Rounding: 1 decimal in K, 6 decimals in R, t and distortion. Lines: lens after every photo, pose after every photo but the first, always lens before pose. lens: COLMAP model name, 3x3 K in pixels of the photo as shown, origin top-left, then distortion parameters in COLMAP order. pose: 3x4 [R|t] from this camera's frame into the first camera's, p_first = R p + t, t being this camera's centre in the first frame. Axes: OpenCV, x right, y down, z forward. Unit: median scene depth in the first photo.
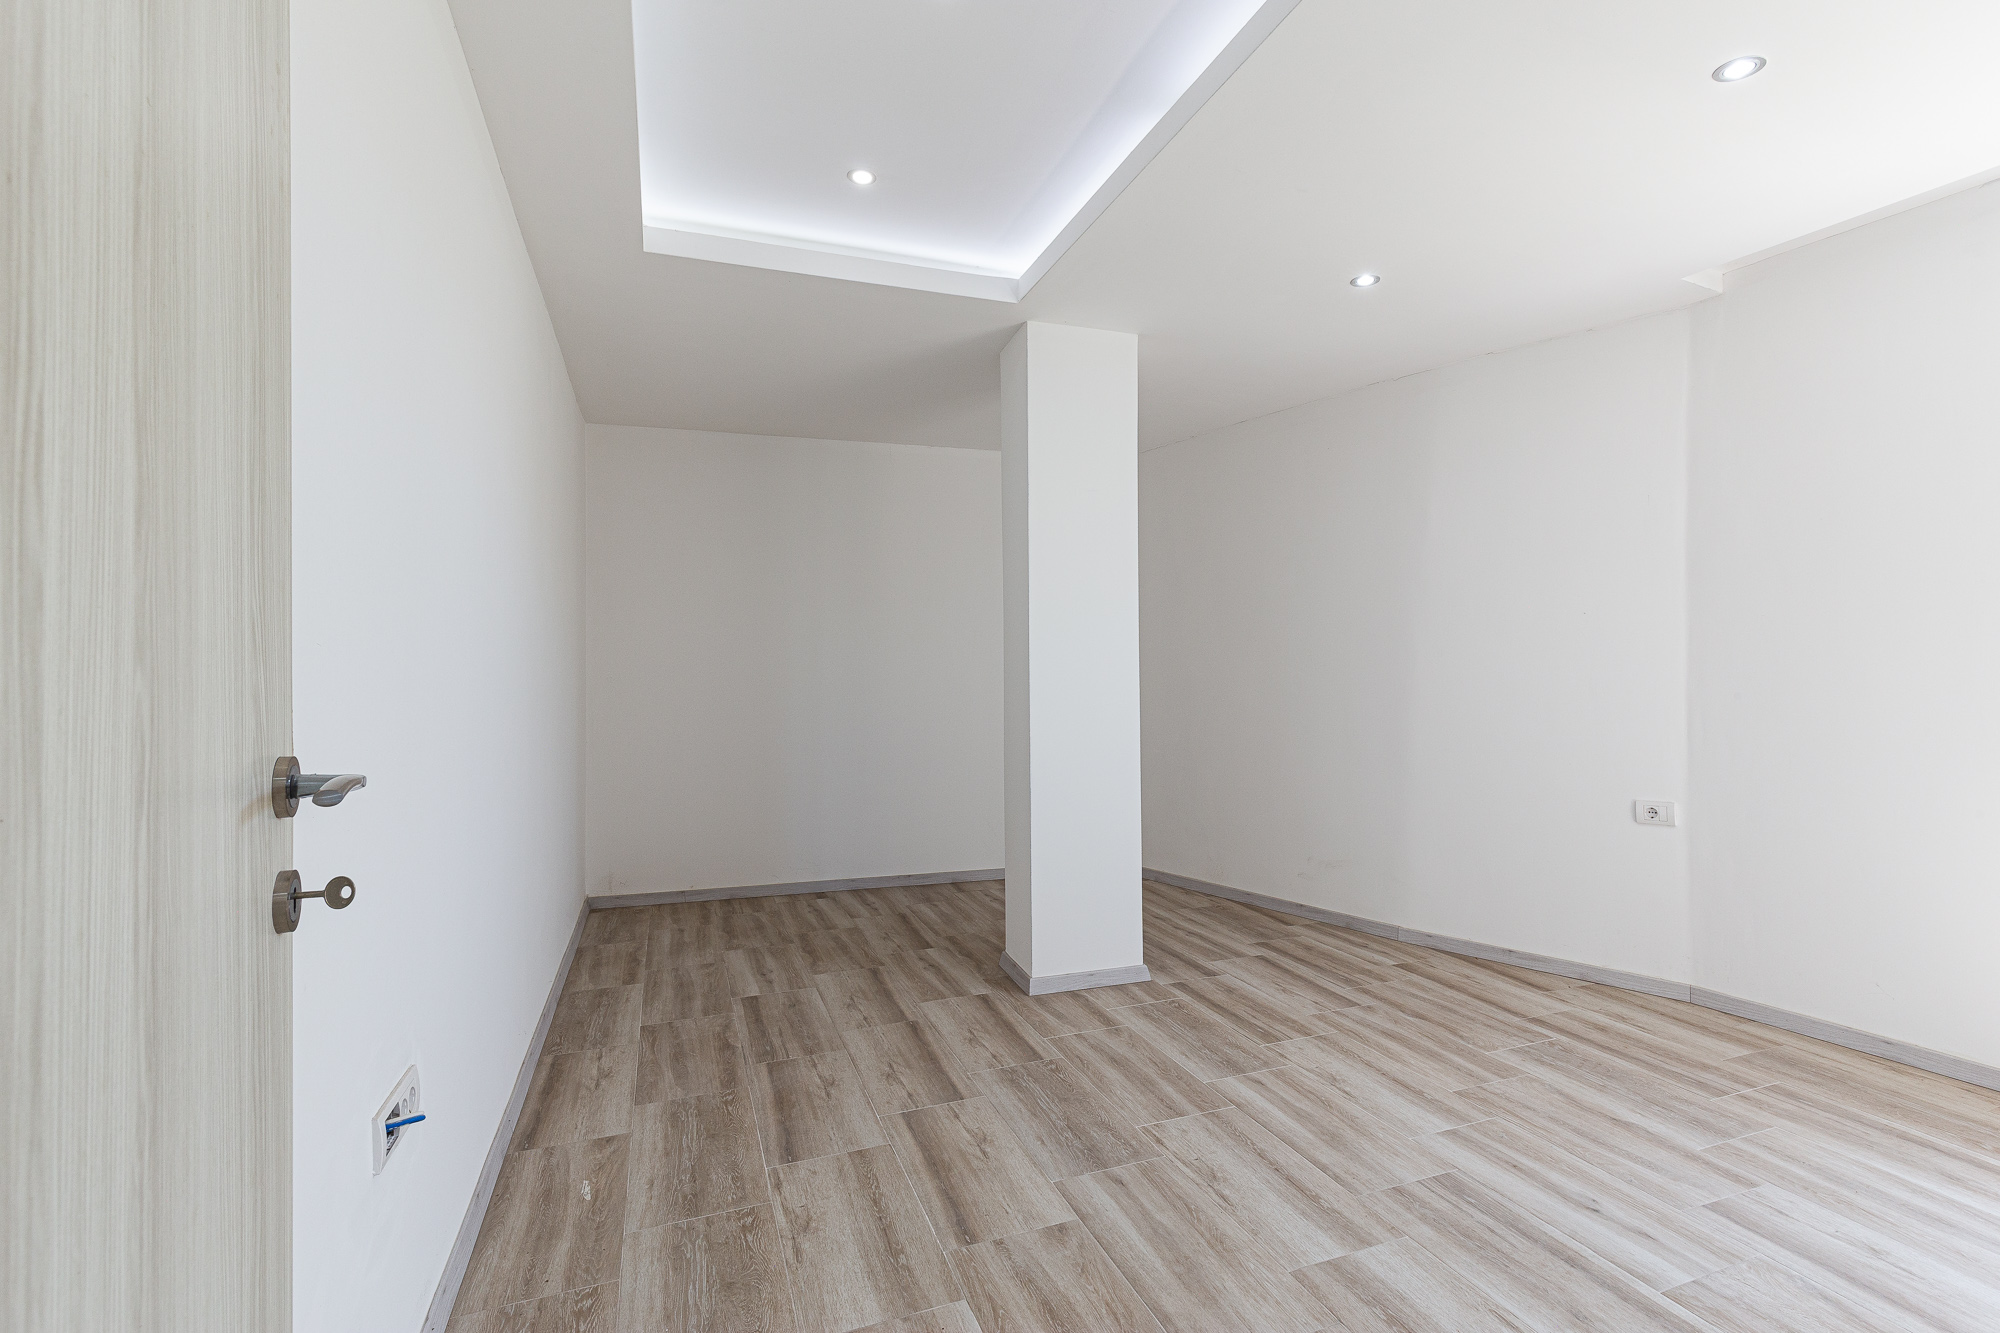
lens RADIAL K [[899.1, 0, 1010.8], [0, 899.1, 667.4], [0, 0, 1]] dist [0.003153, -0.000342]
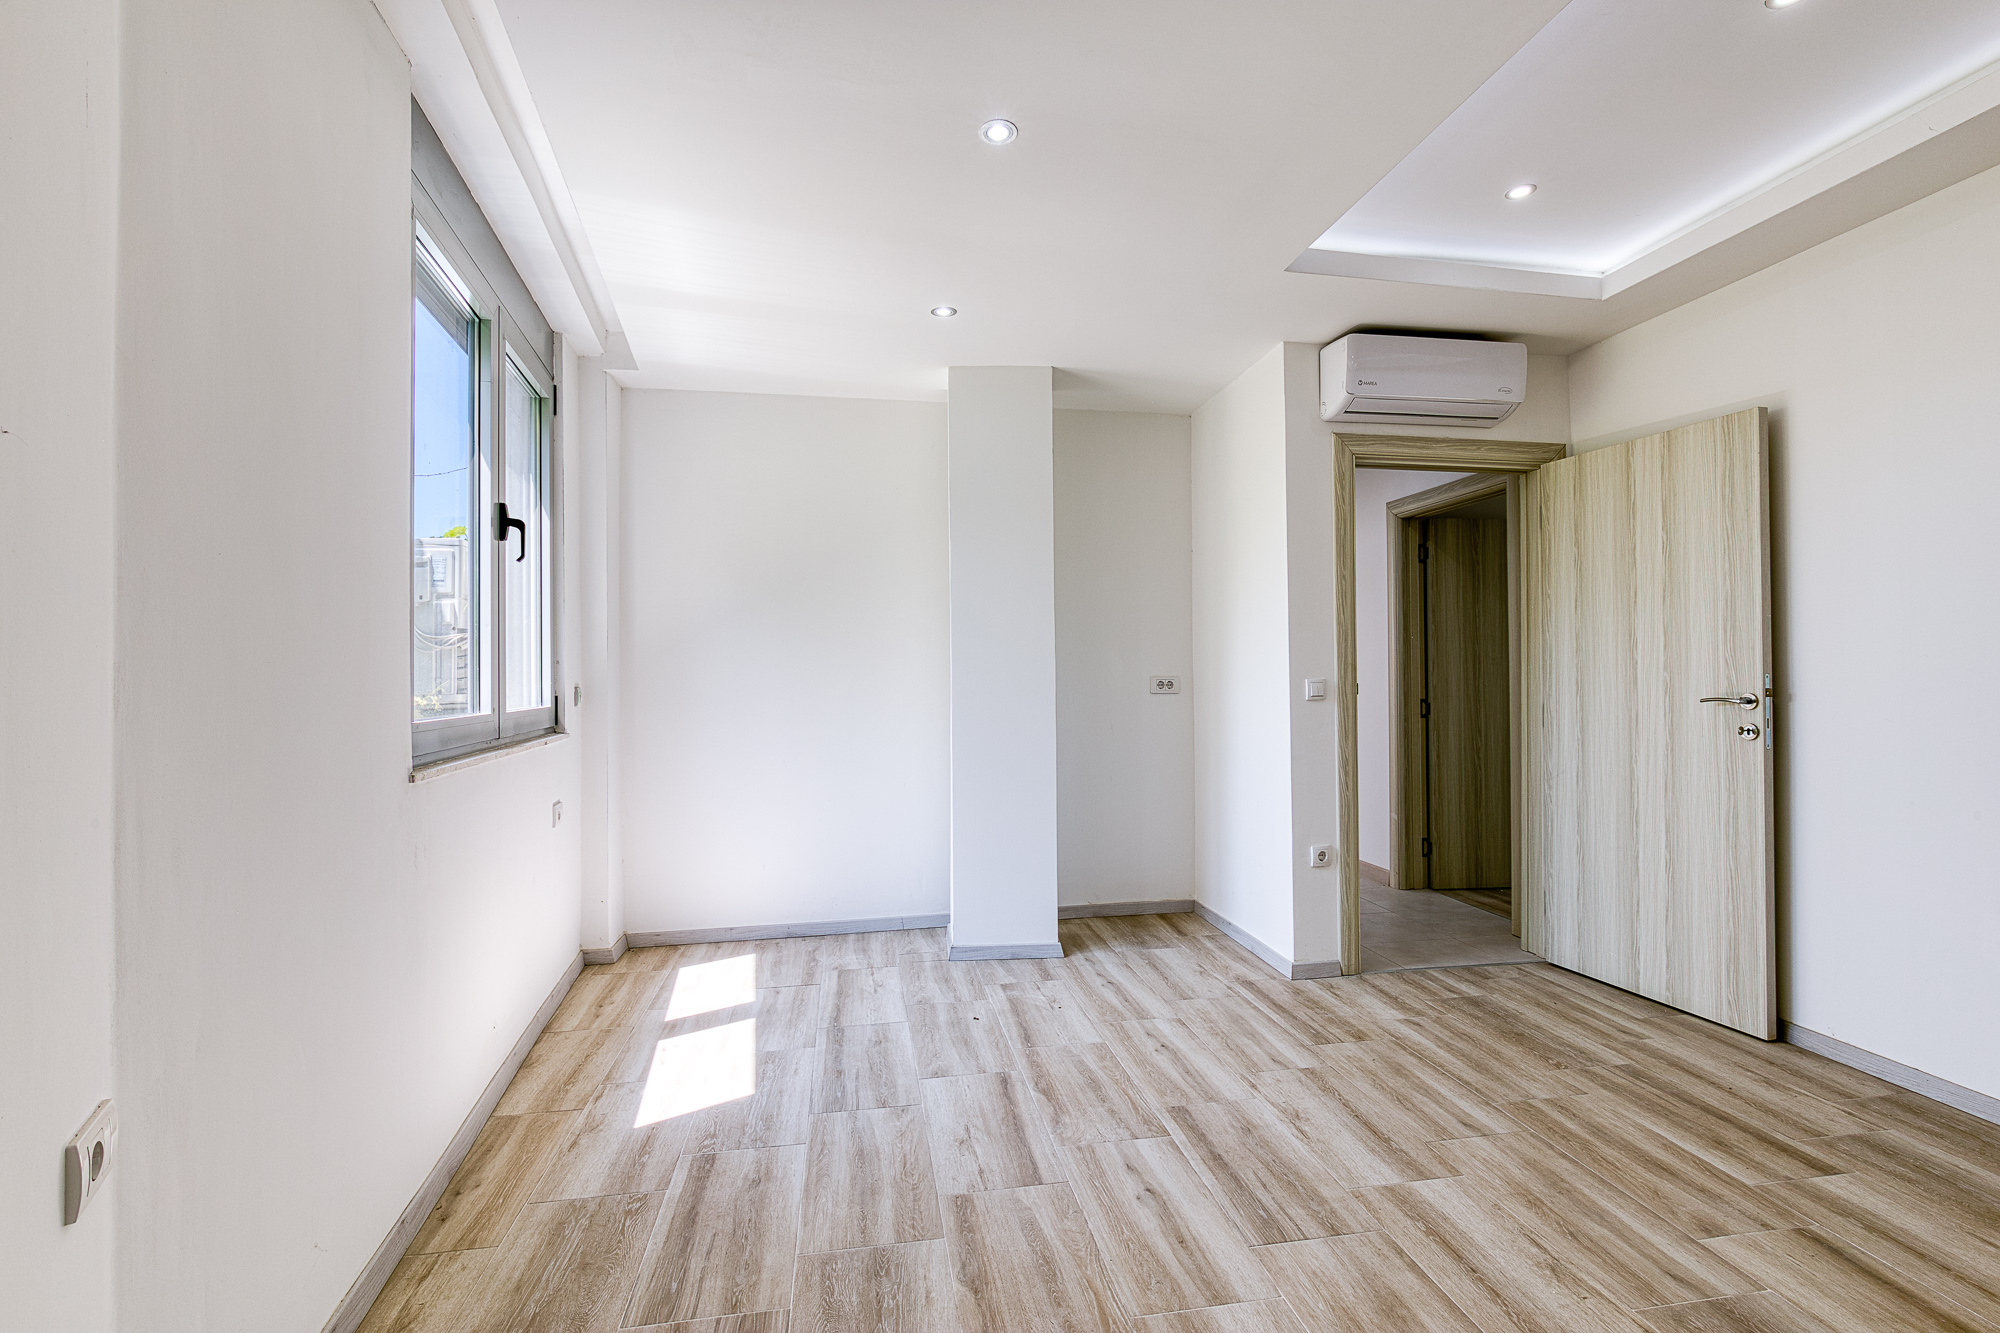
lens RADIAL K [[908.5, 0, 1012.4], [0, 908.5, 665.8], [0, 0, 1]] dist [-0.016916, 0.009054]
pose [[-0.981996, 0.016004, 0.188221, 0.417923], [0.012546, 0.999730, -0.019550, 0.006831], [-0.188483, -0.016836, -0.981932, 1.454437]]
